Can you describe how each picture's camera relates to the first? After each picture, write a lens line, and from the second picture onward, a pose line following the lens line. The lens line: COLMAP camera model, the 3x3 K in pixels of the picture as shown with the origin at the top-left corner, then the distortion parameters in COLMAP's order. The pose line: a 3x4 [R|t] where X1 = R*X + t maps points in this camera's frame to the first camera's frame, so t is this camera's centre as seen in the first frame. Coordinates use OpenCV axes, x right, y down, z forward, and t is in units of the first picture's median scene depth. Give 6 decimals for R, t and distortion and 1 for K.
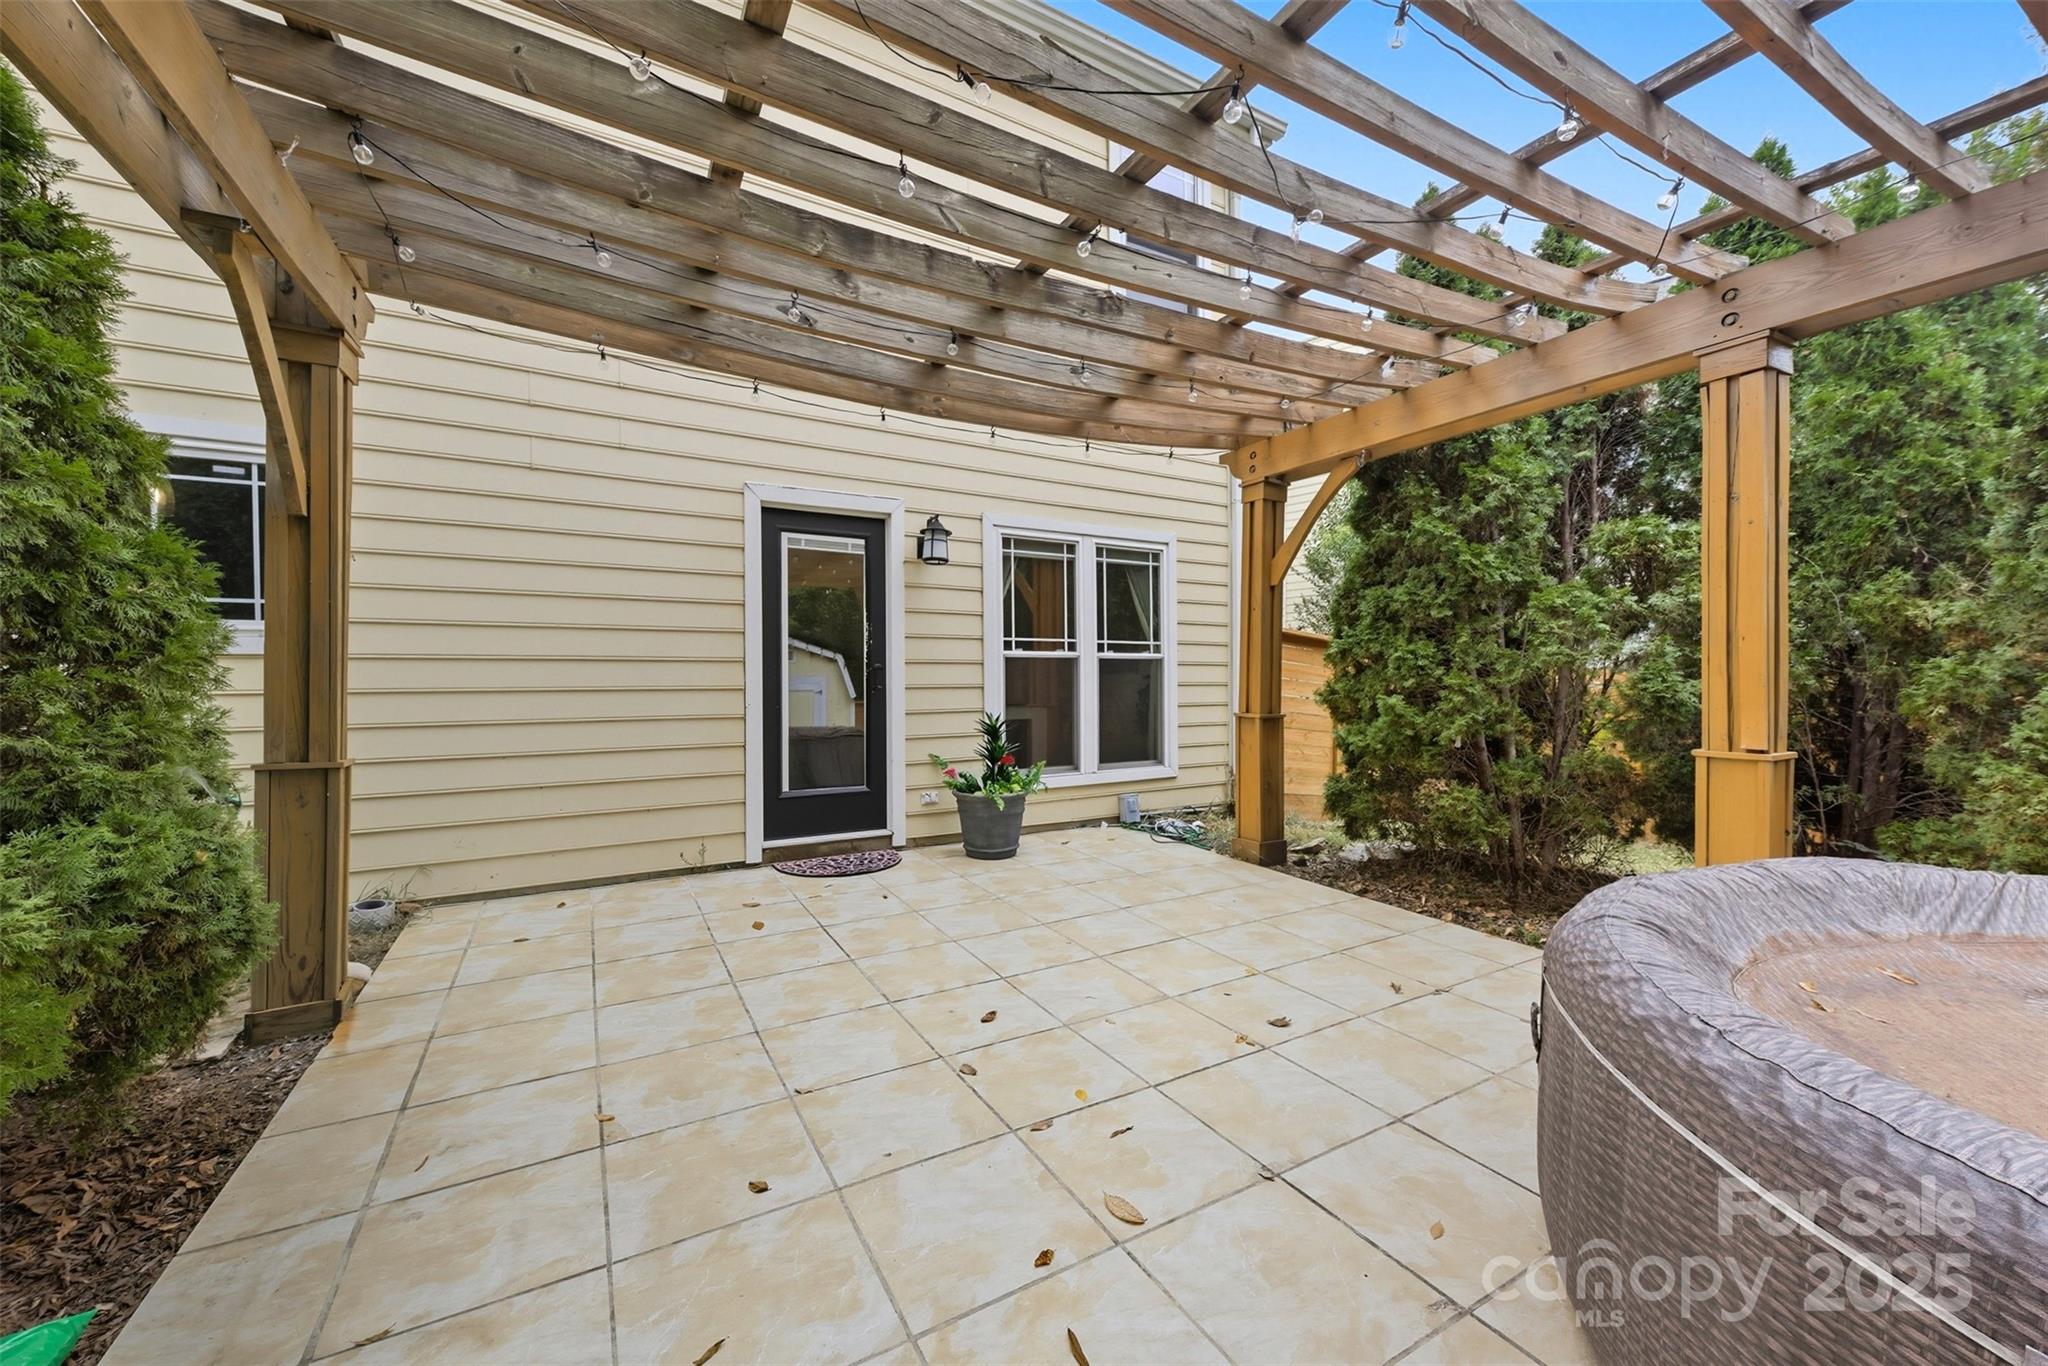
lens RADIAL K [[798.0, 0, 1031.6], [0, 798.0, 679.6], [0, 0, 1]] dist [0.003557, -0.000636]
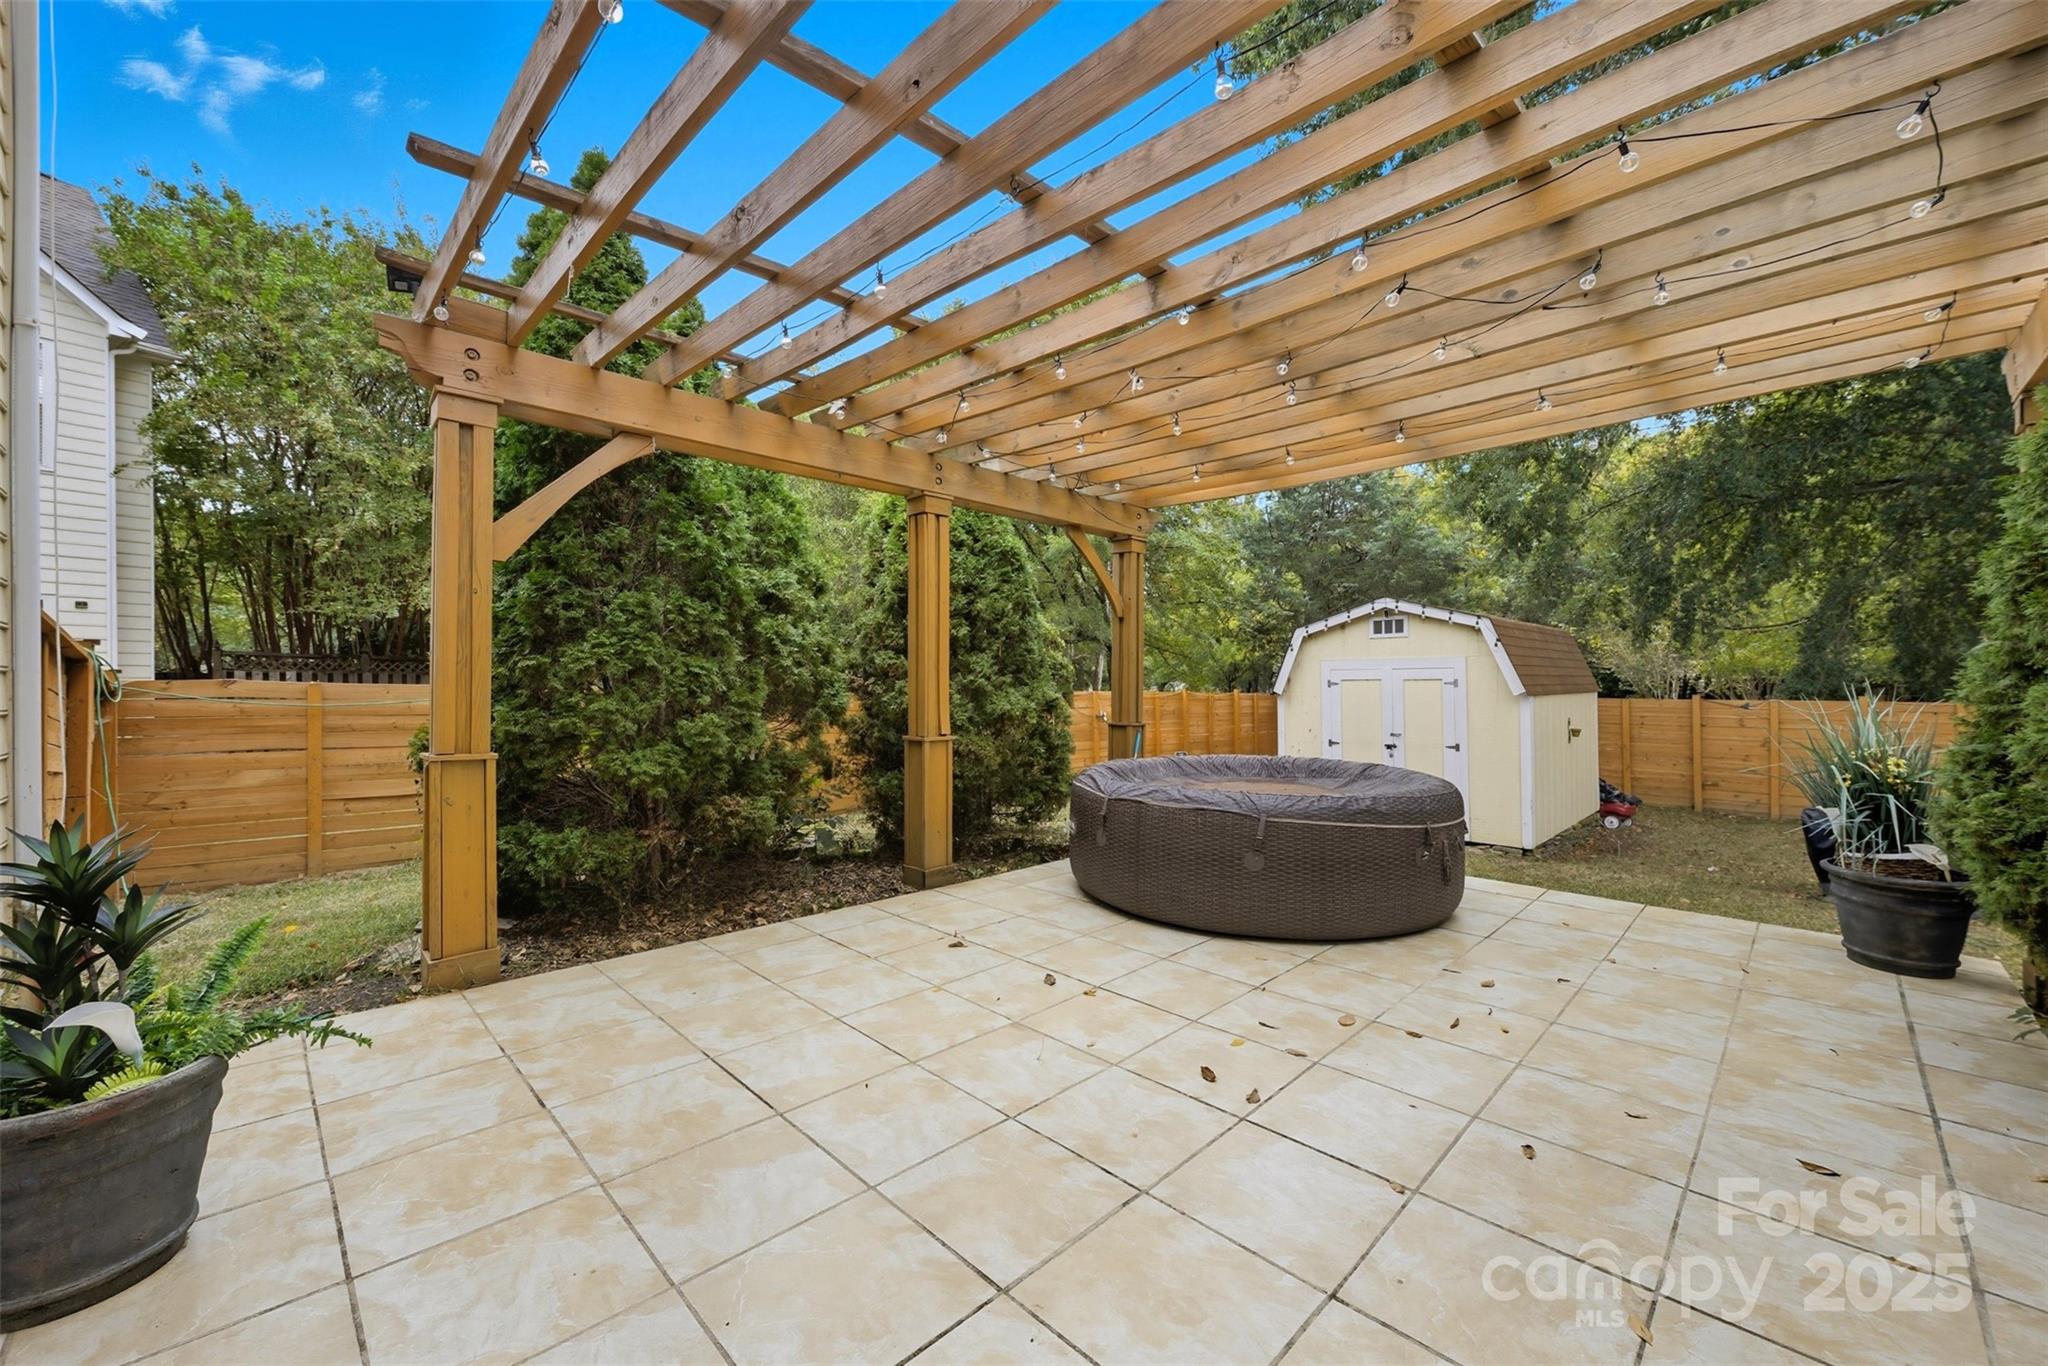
lens RADIAL K [[798.0, 0, 1026.9], [0, 798.0, 682.6], [0, 0, 1]] dist [0.003557, -0.000636]
pose [[-0.266597, 0.000021, 0.963808, -0.593447], [0.003810, 0.999992, 0.001032, -0.018160], [-0.963800, 0.003947, -0.266595, 0.946309]]
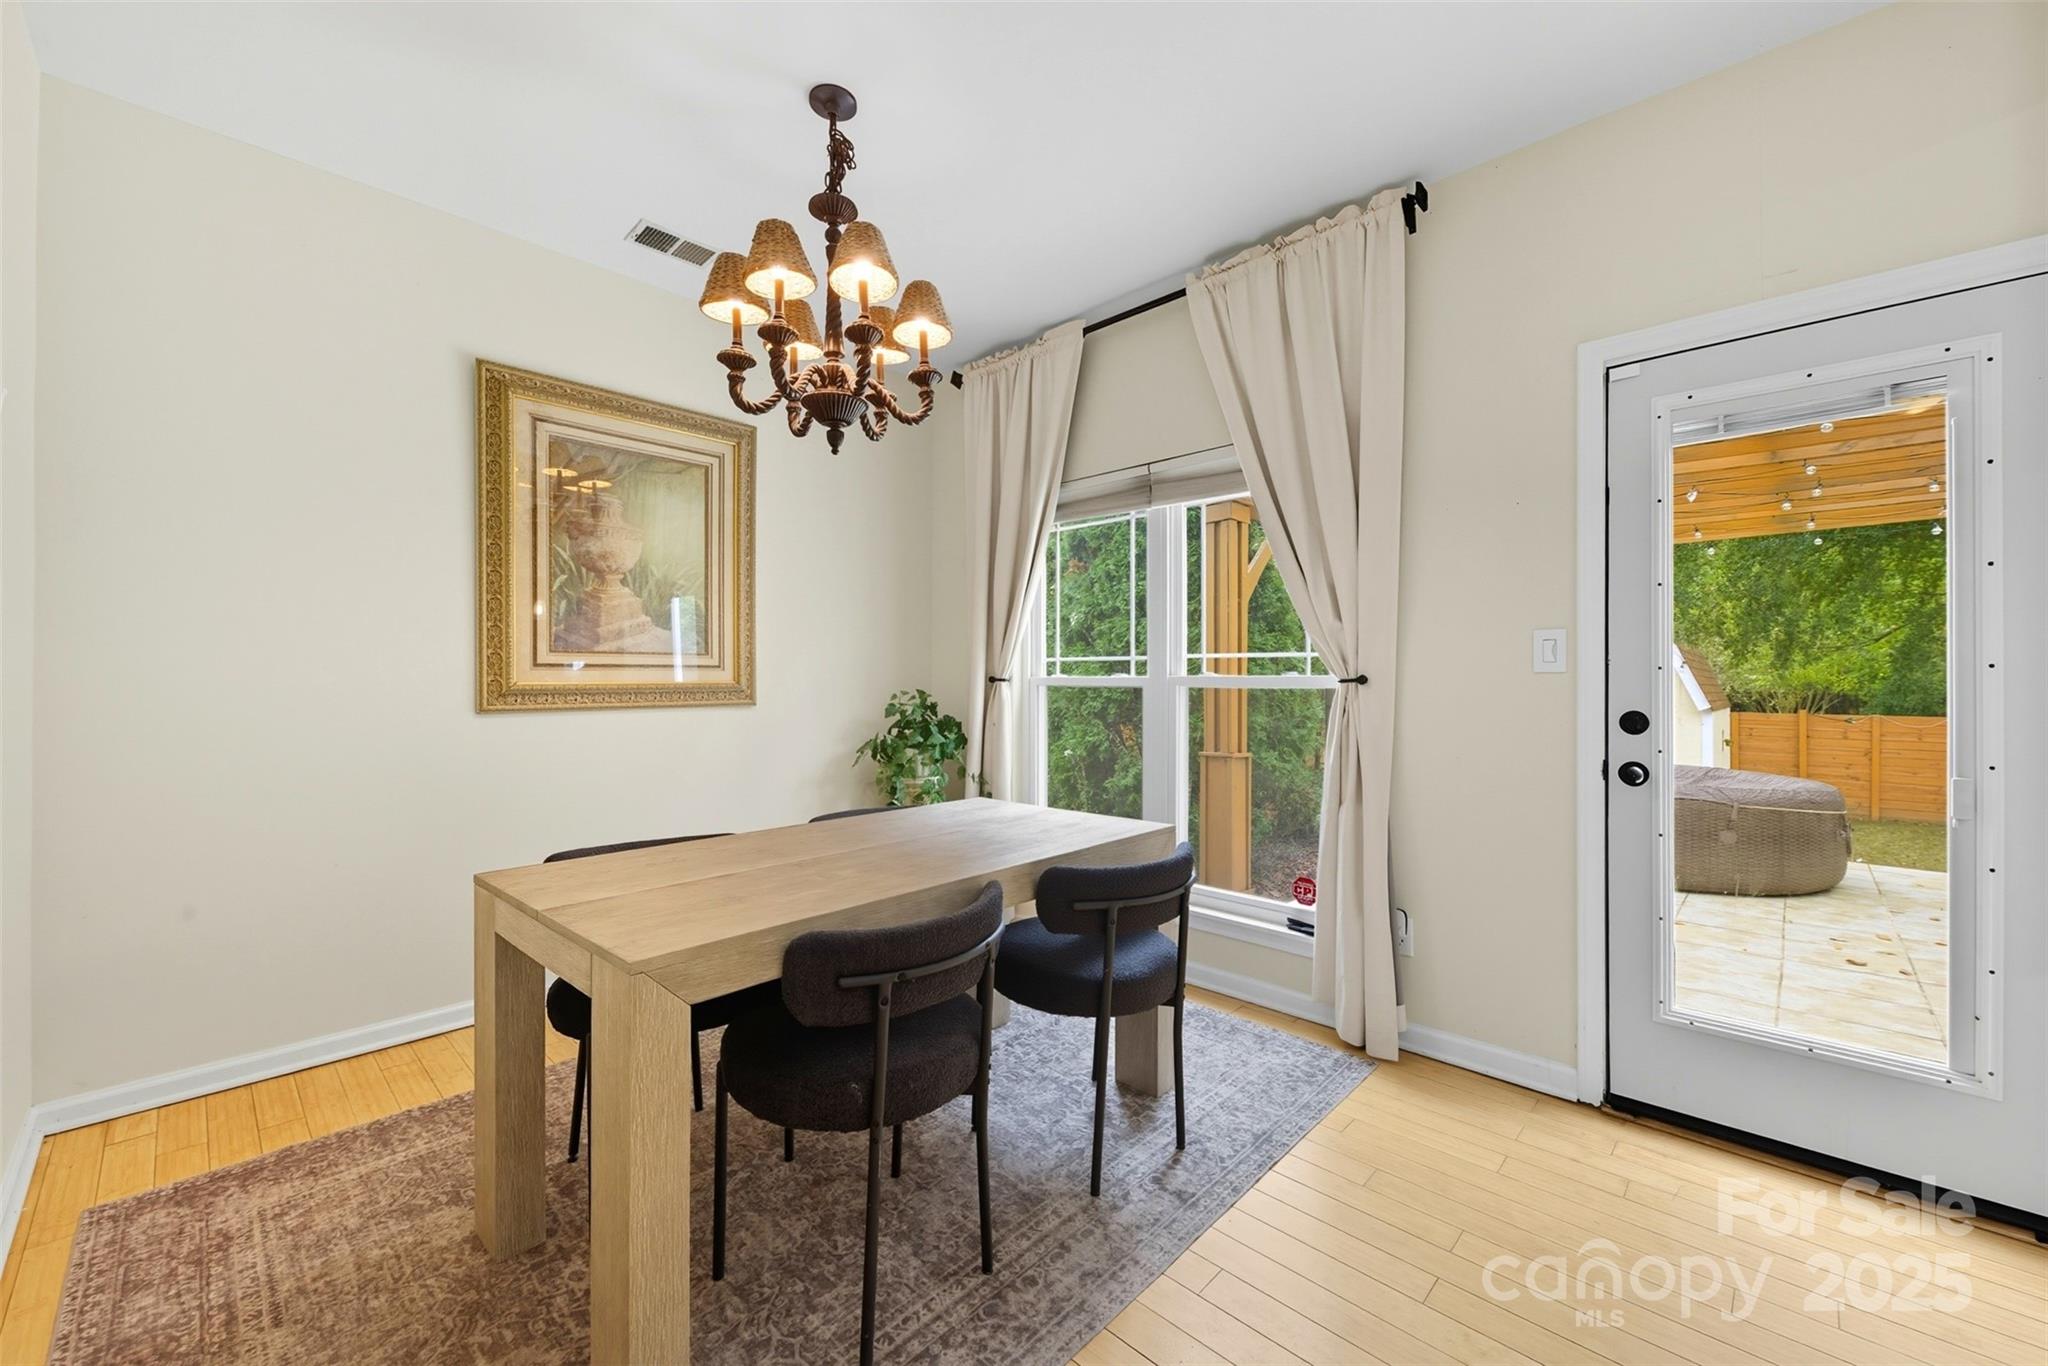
lens RADIAL K [[798.0, 0, 1019.8], [0, 798.0, 680.1], [0, 0, 1]] dist [0.003557, -0.000636]
pose [[-0.279736, 0.004644, 0.960066, -0.690198], [-0.005056, 0.999967, -0.006310, -0.047331], [-0.960064, -0.006619, -0.279703, 1.932507]]
